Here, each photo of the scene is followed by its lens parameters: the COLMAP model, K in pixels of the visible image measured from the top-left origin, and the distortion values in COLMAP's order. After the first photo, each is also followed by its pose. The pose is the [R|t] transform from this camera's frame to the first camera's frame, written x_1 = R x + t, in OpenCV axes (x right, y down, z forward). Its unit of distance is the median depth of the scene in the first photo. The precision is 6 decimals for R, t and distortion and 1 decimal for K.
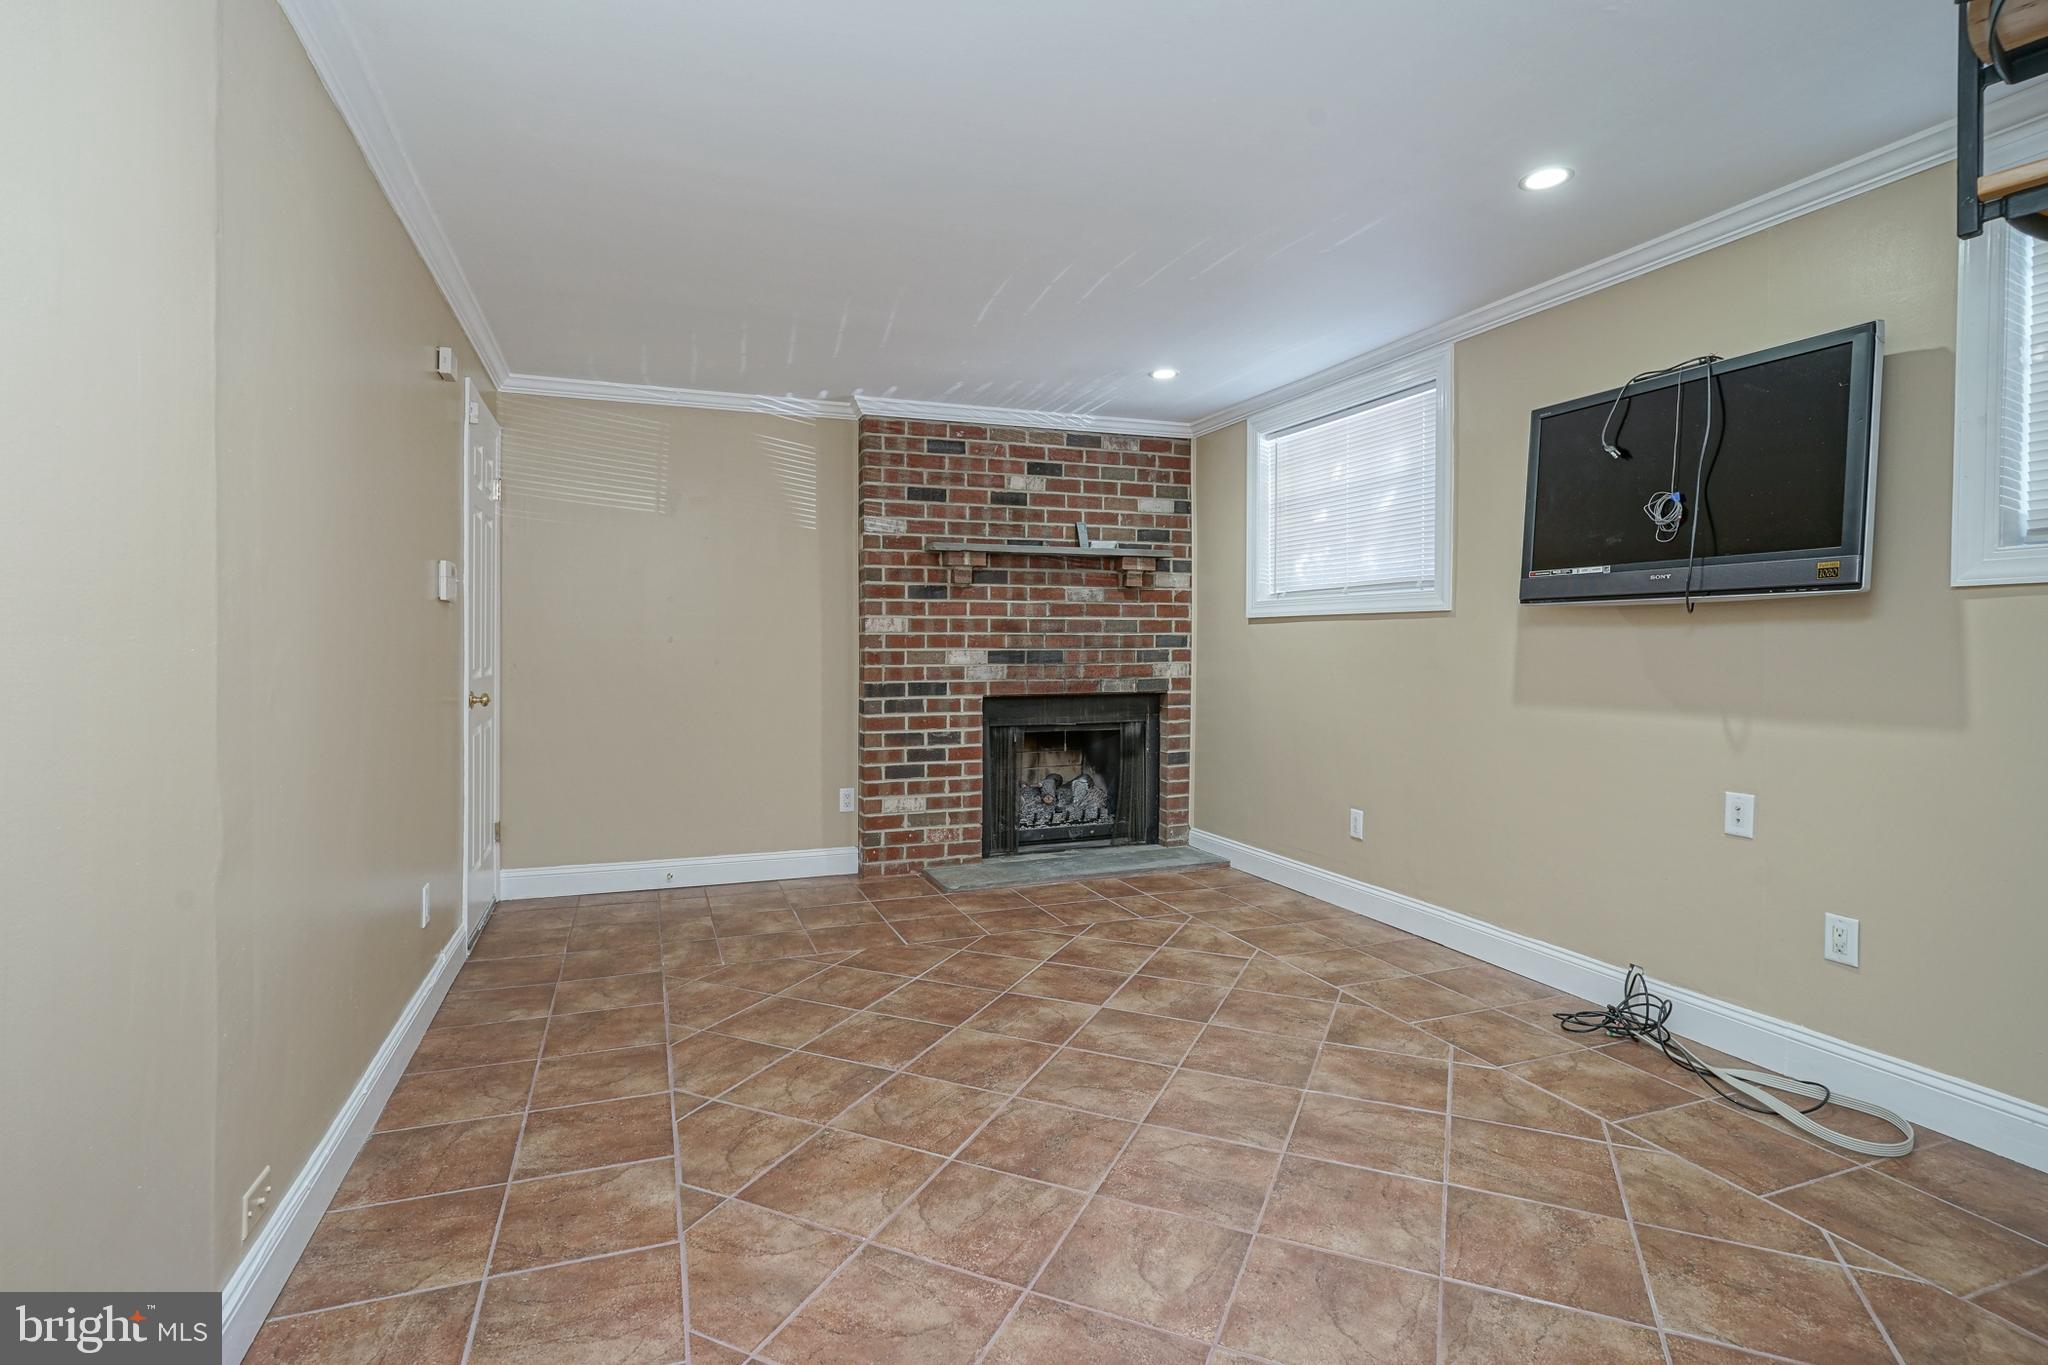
lens RADIAL K [[997.6, 0, 1025.6], [0, 997.6, 675.1], [0, 0, 1]] dist [-0.003593, 0.000225]
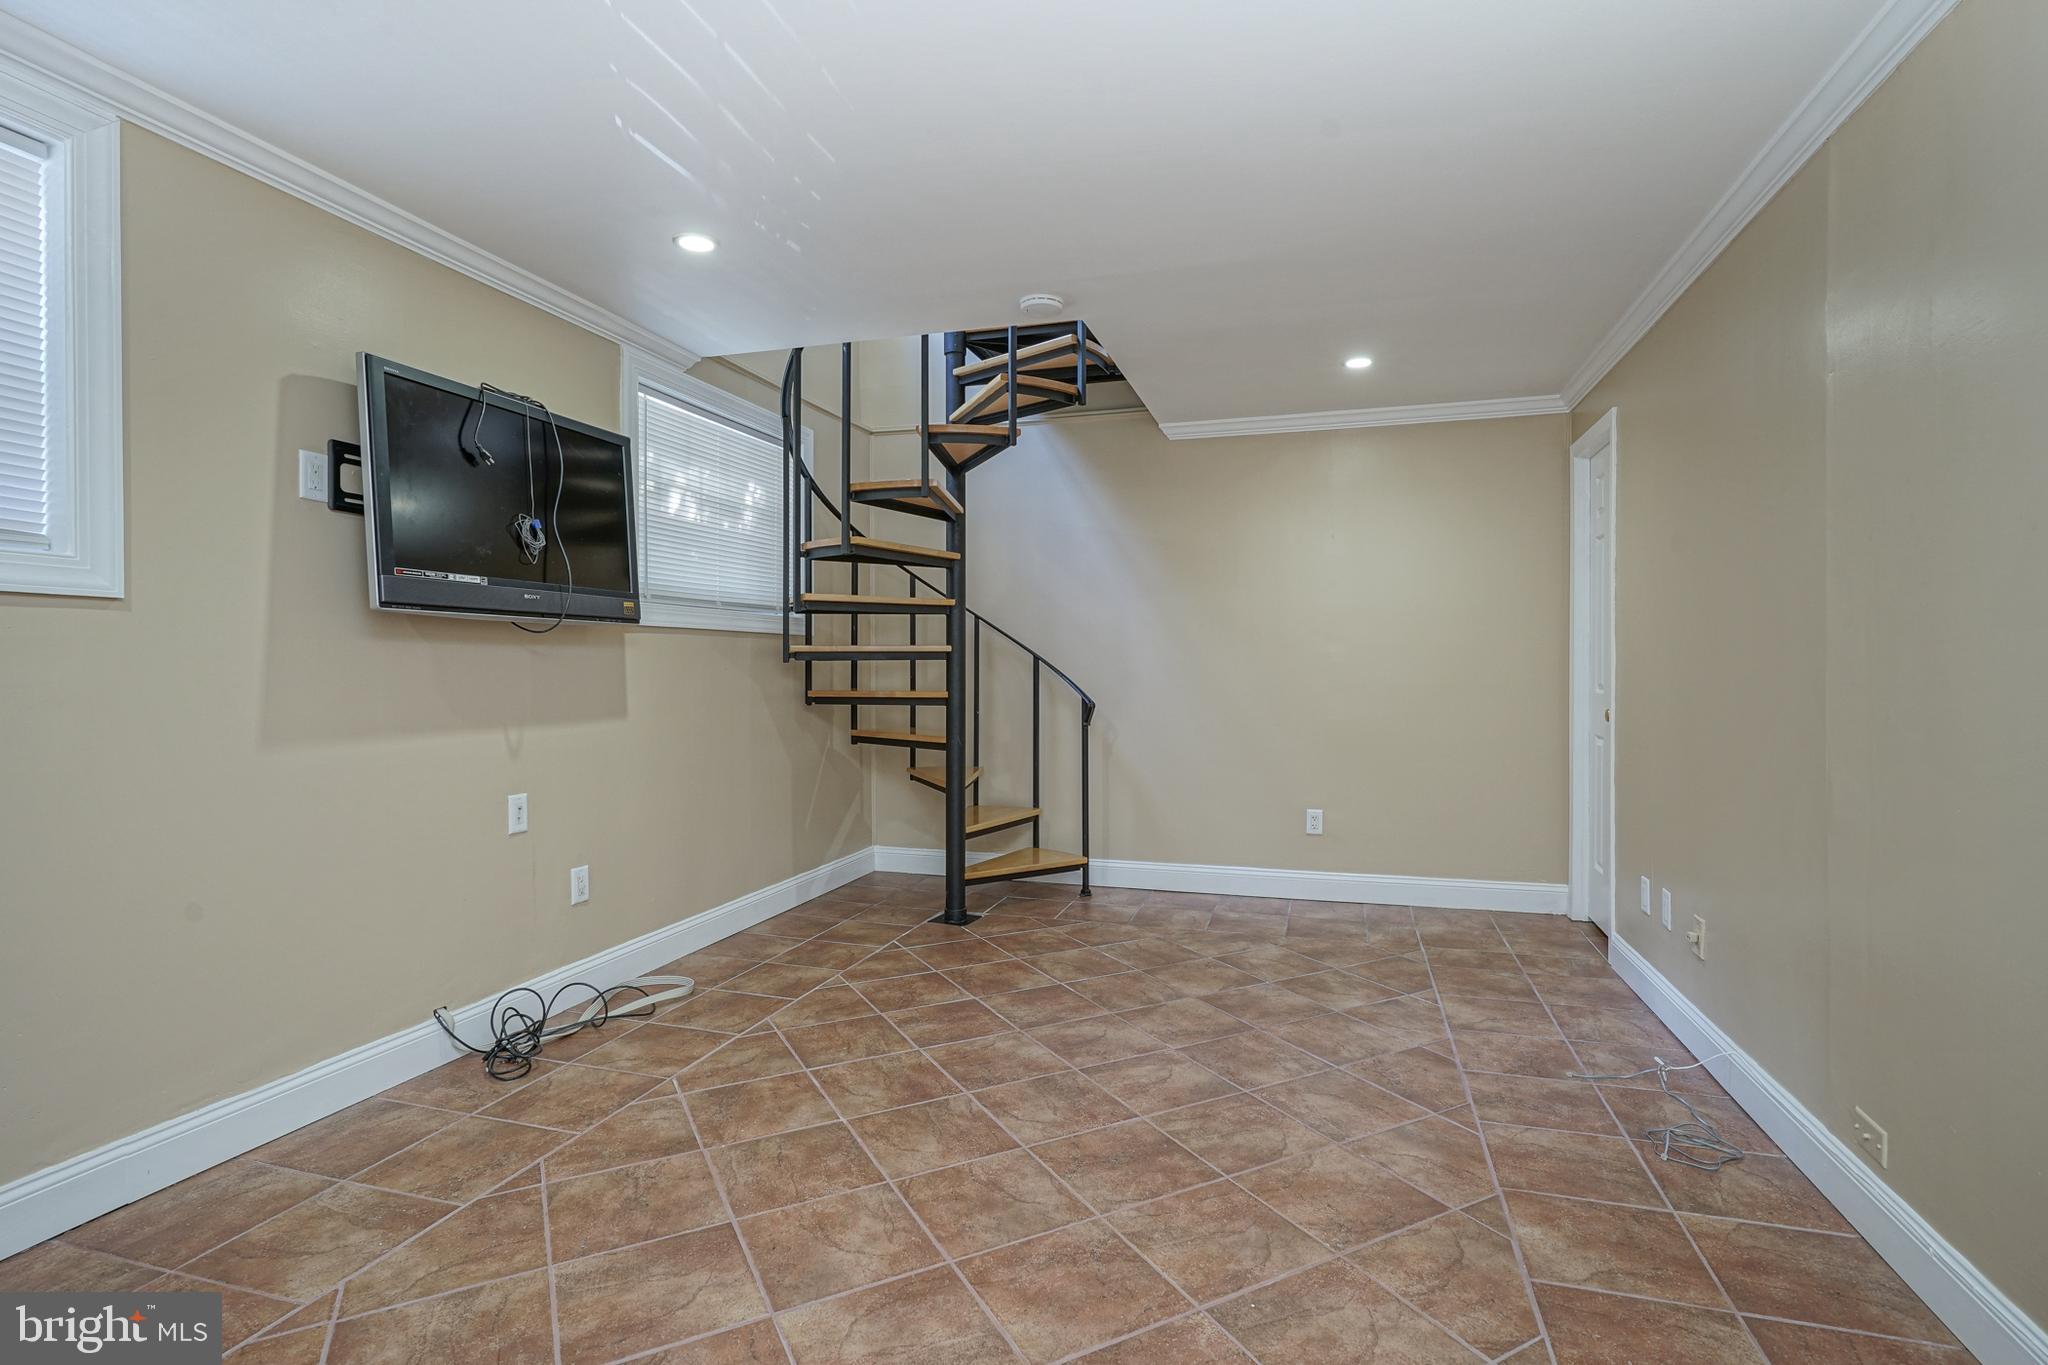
lens RADIAL K [[997.6, 0, 1031.4], [0, 997.6, 685.7], [0, 0, 1]] dist [-0.003593, 0.000225]
pose [[-0.790843, -0.015211, 0.611830, -0.474963], [0.015284, 0.998888, 0.044589, -0.050185], [-0.611829, 0.044614, -0.789731, 1.710237]]
